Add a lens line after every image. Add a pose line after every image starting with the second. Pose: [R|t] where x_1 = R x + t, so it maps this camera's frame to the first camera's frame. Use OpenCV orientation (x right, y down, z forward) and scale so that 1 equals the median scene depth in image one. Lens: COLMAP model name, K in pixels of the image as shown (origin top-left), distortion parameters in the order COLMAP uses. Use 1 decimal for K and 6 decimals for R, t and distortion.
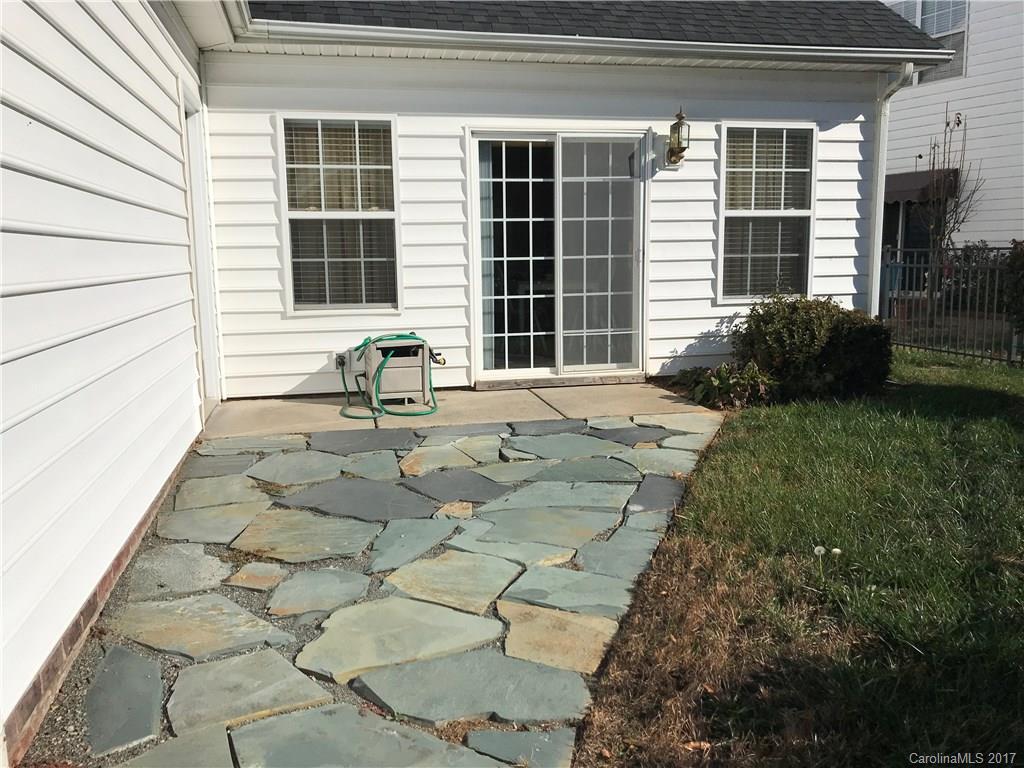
lens RADIAL K [[834.0, 0, 510.4], [0, 834.0, 377.8], [0, 0, 1]] dist [0.022080, -0.009659]
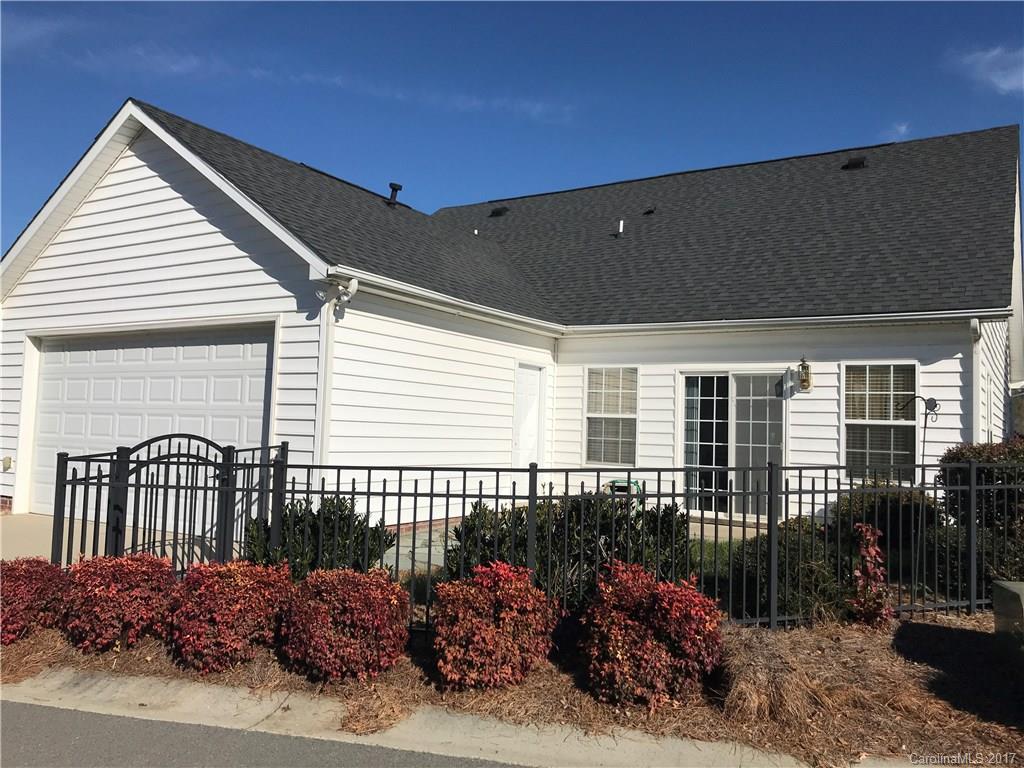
lens RADIAL K [[834.0, 0, 512.4], [0, 834.0, 385.8], [0, 0, 1]] dist [0.022080, -0.009659]
pose [[0.709093, 0.001676, -0.705113, 0.908363], [-0.151639, 0.976961, -0.150174, 0.053757], [0.688616, 0.213410, 0.693011, -0.449809]]
